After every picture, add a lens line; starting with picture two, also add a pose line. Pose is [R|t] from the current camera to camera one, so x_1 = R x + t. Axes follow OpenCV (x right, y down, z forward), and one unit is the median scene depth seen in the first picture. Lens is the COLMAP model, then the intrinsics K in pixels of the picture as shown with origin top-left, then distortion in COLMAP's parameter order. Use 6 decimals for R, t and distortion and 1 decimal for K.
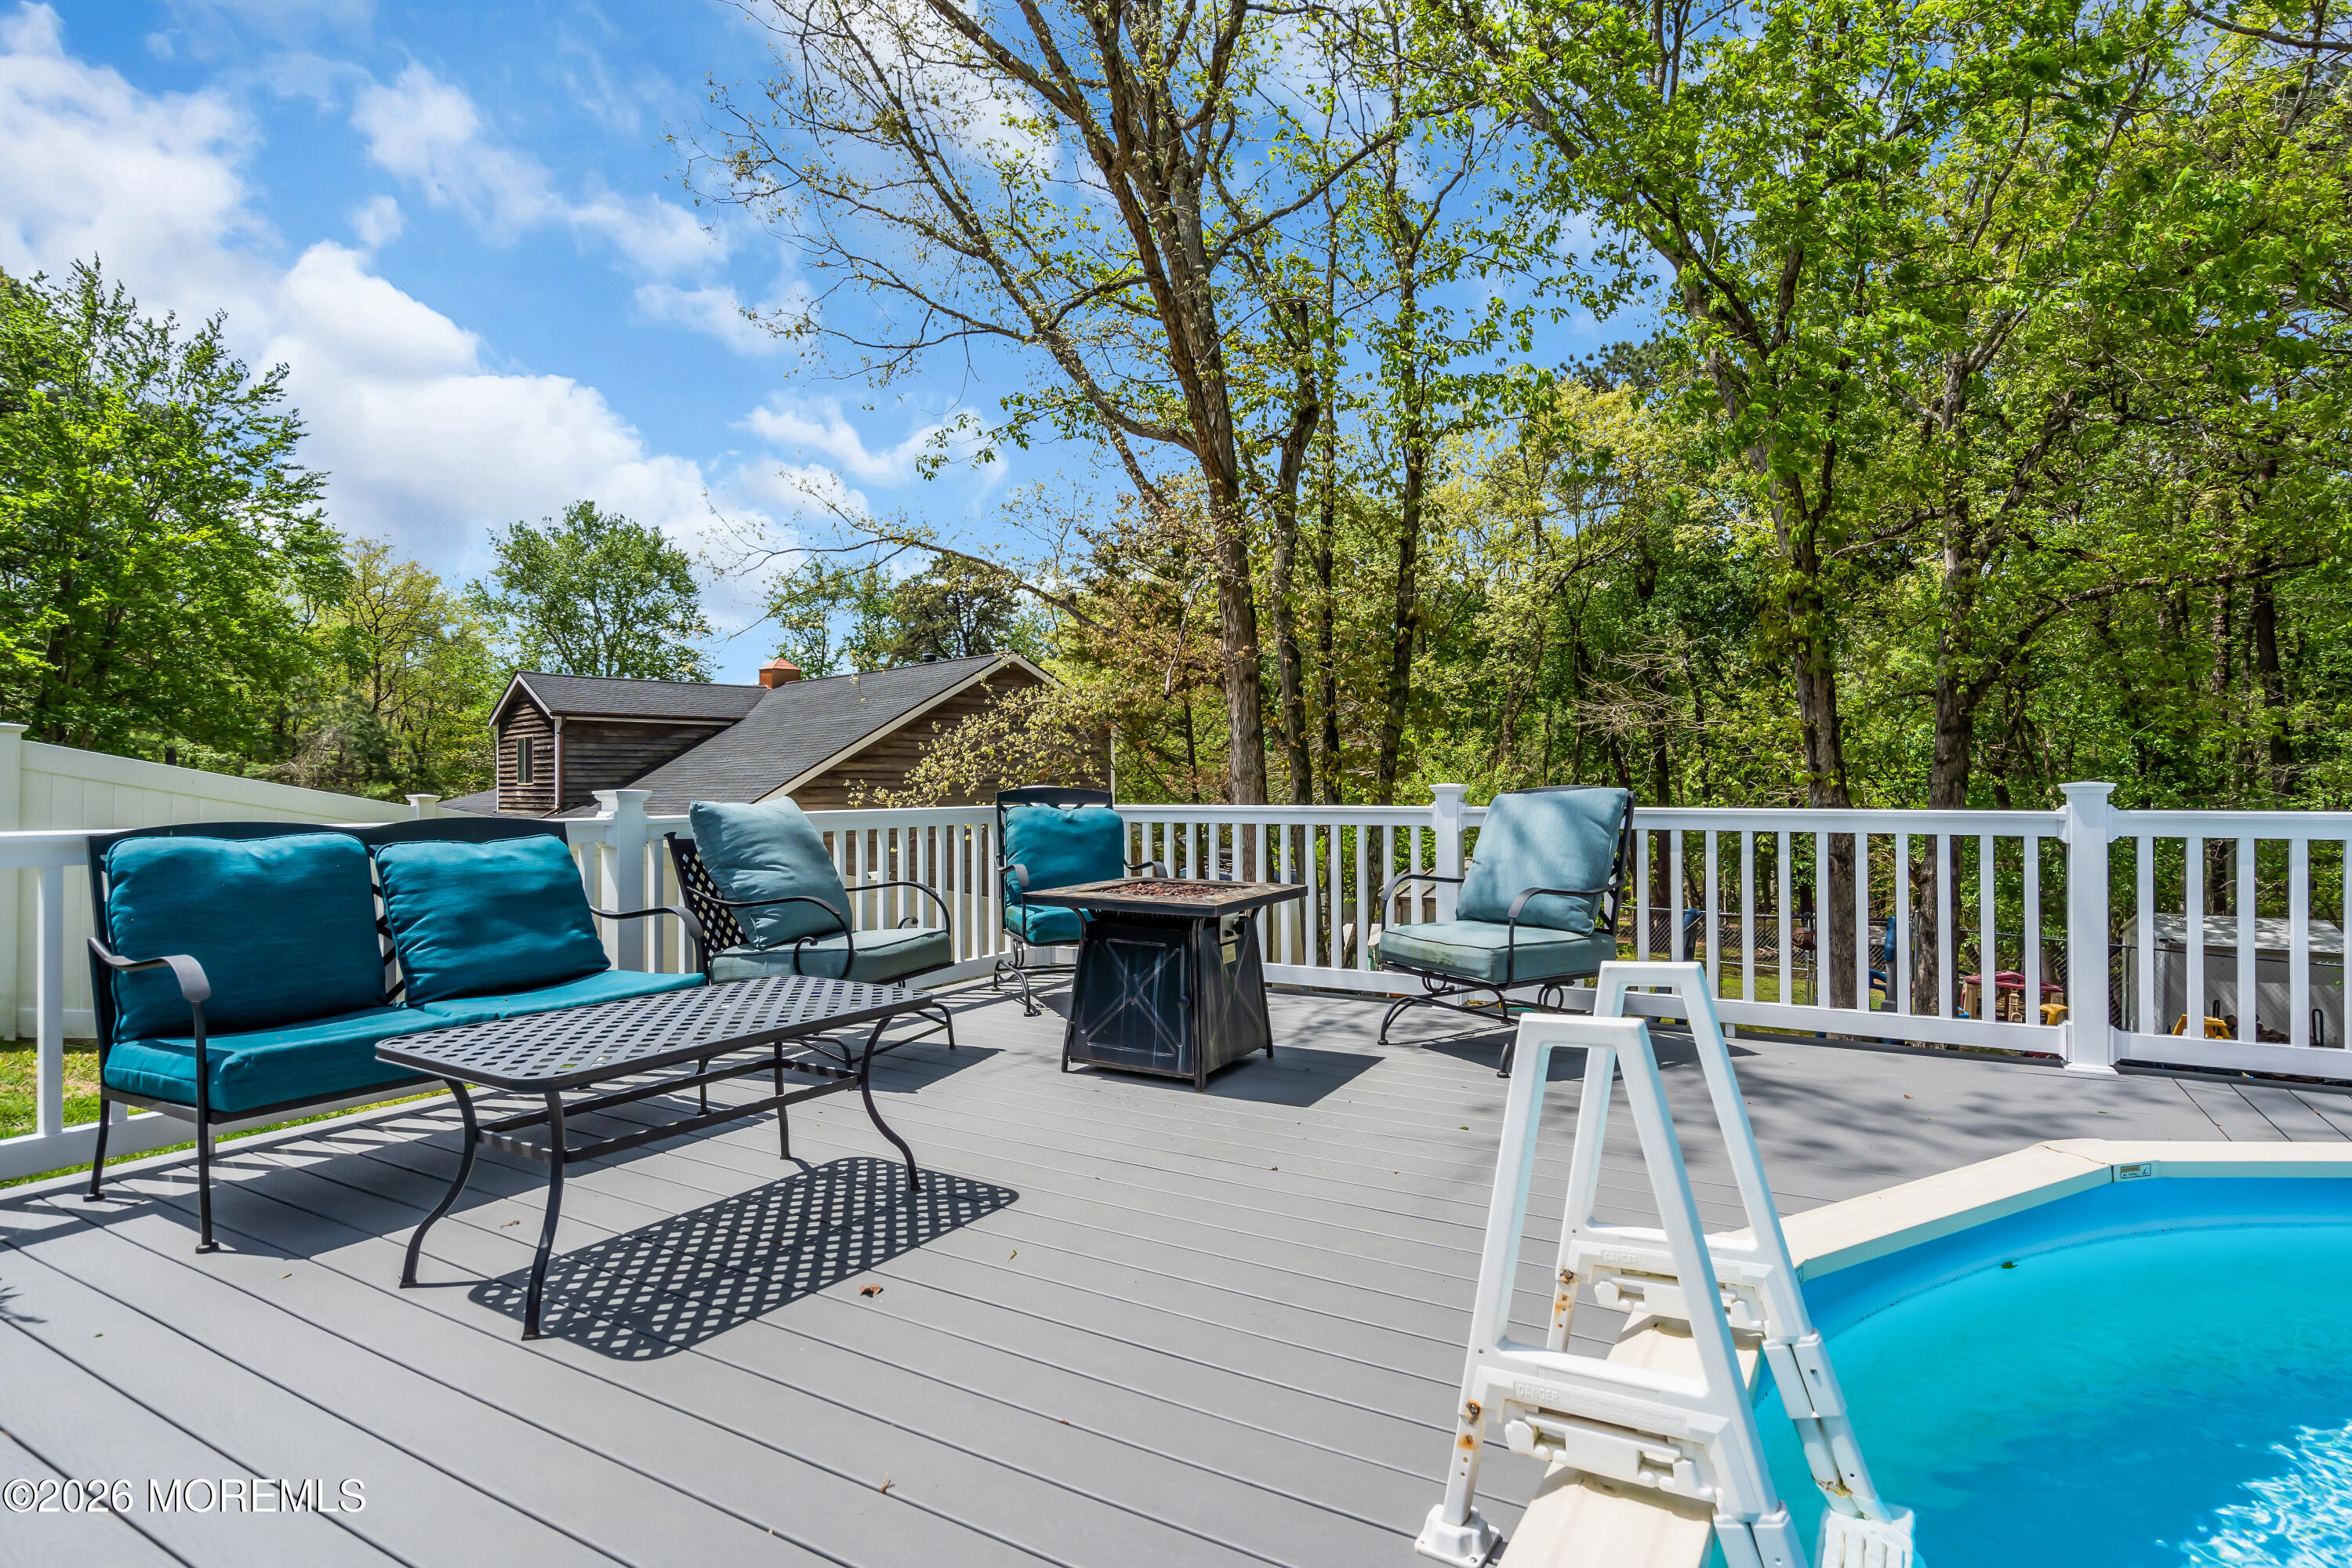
lens RADIAL K [[1188.1, 0, 1167.7], [0, 1188.1, 768.0], [0, 0, 1]] dist [0.001134, -0.001499]
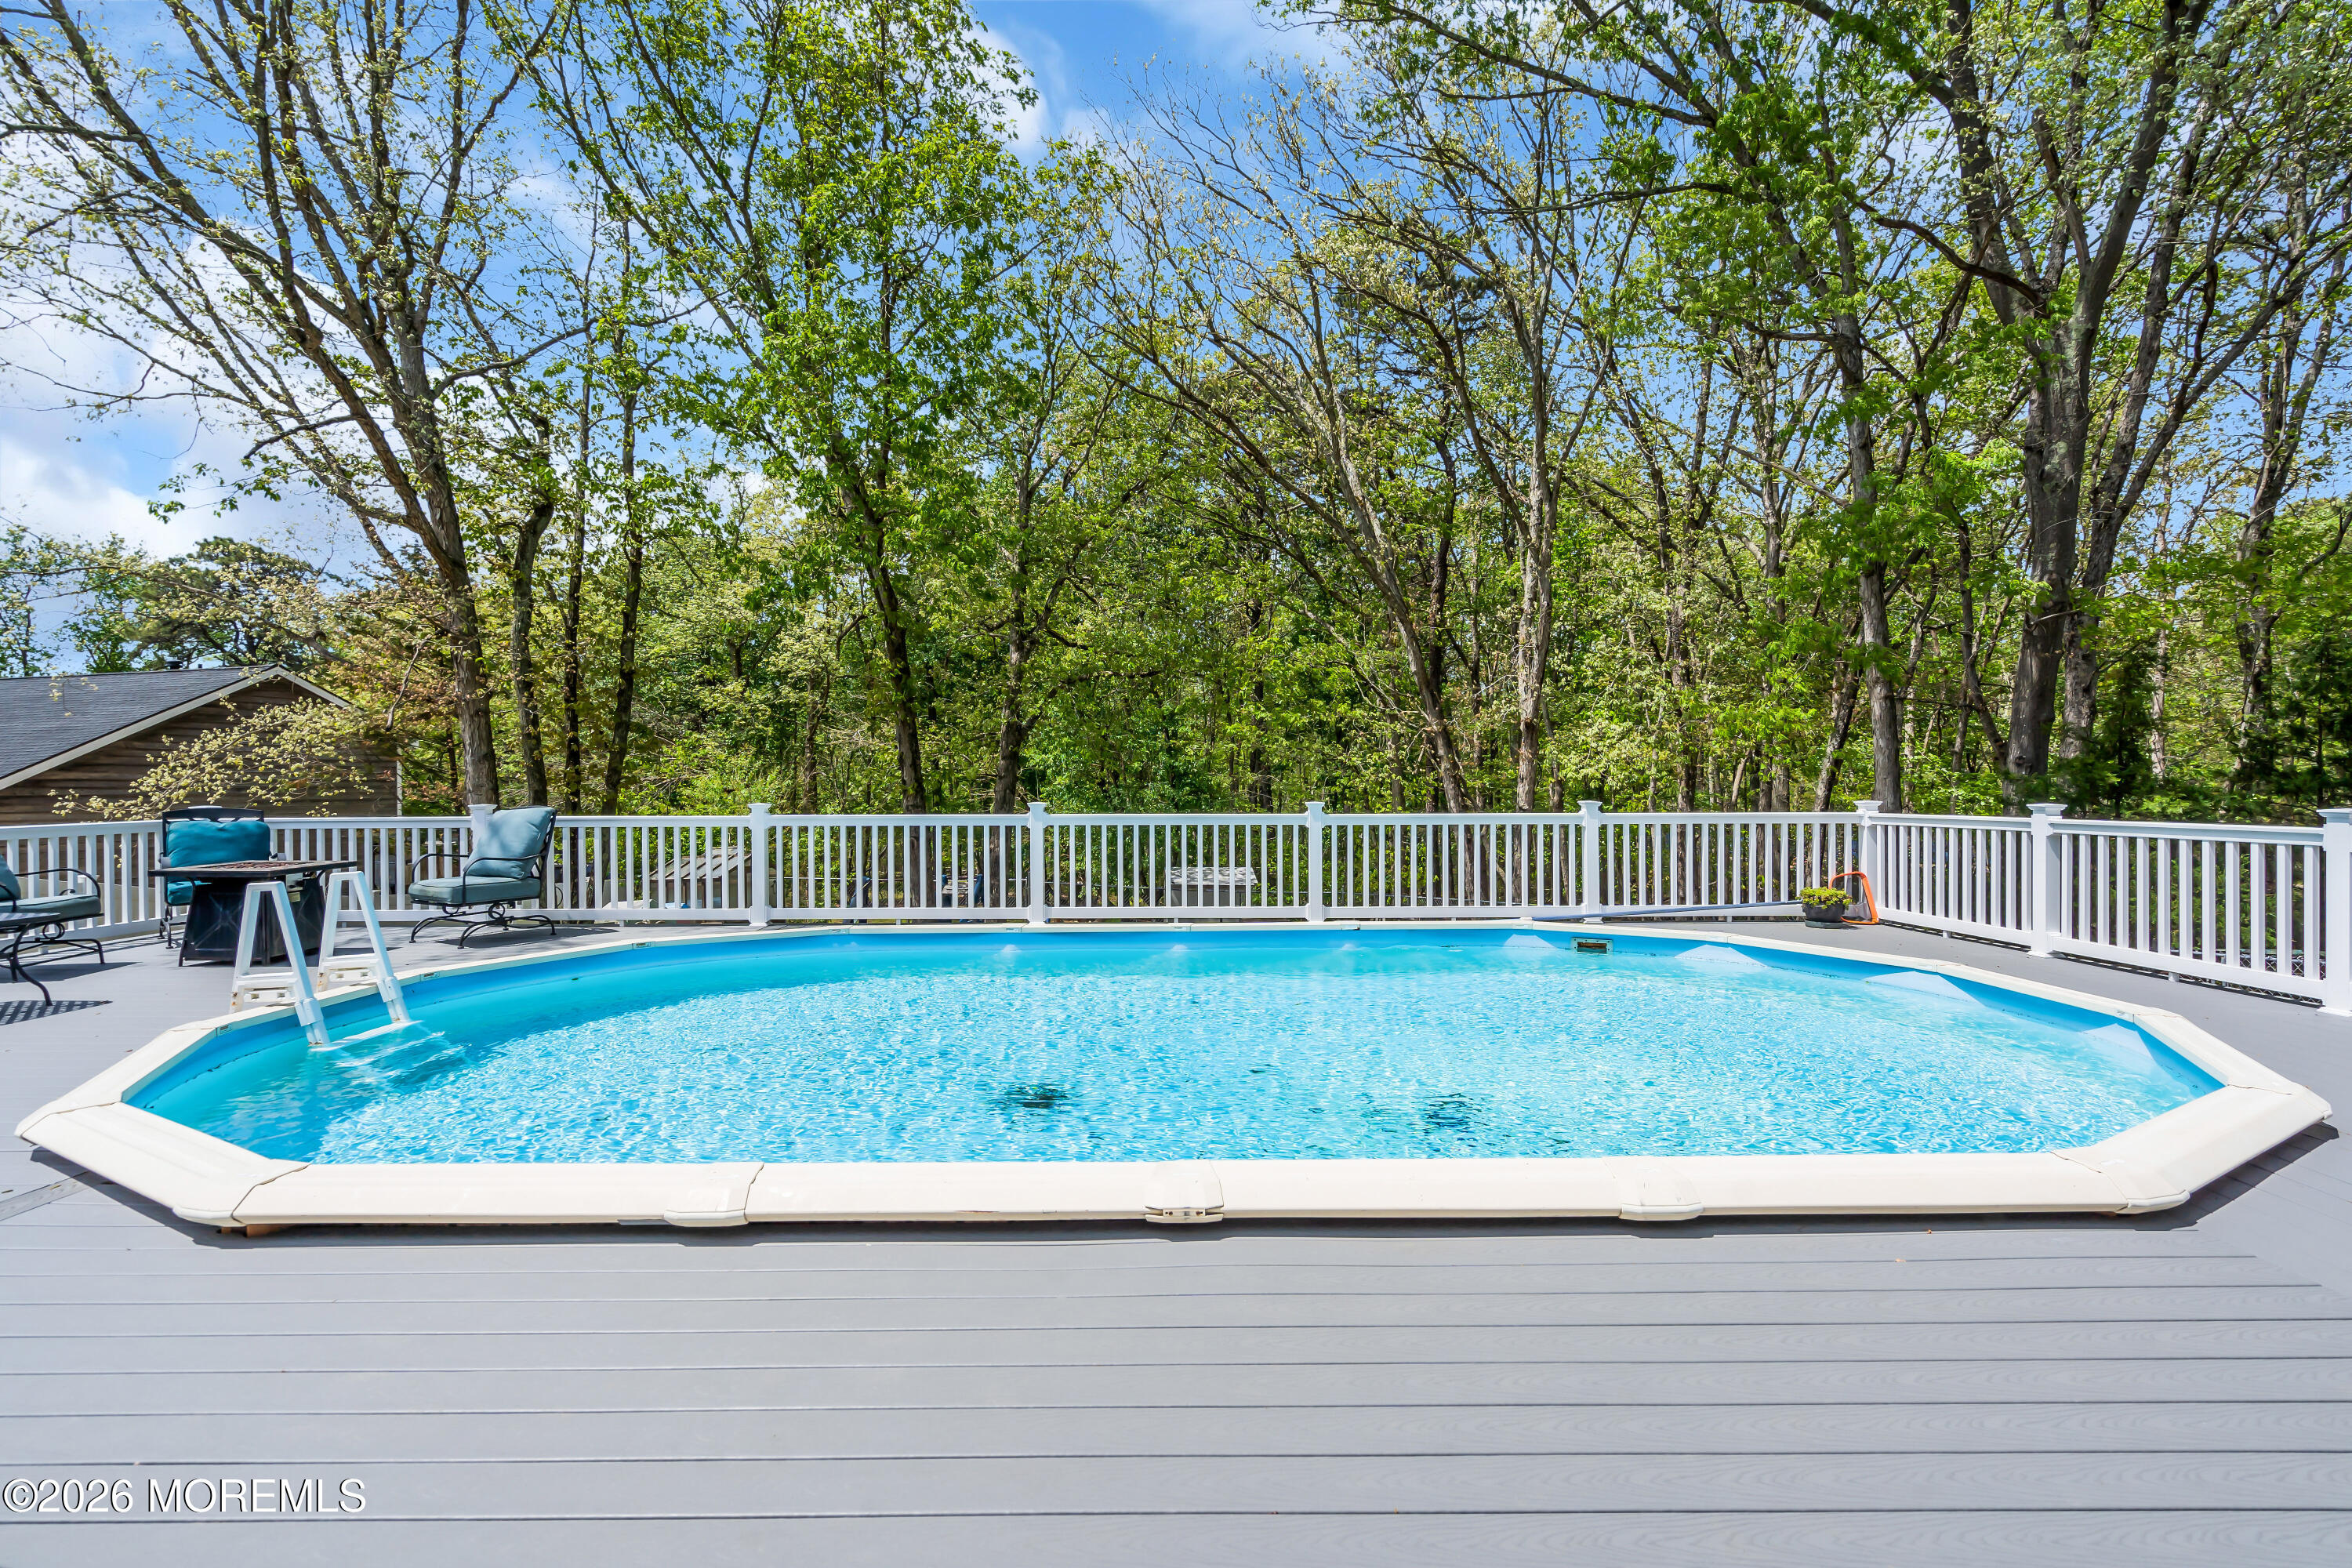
lens RADIAL K [[1067.8, 0, 1187.0], [0, 1067.8, 783.7], [0, 0, 1]] dist [-0.000996, -0.001427]
pose [[0.858272, -0.001427, 0.513194, 0.117813], [-0.007295, 0.999861, 0.014981, -0.018487], [-0.513144, -0.016601, 0.858142, -0.352020]]
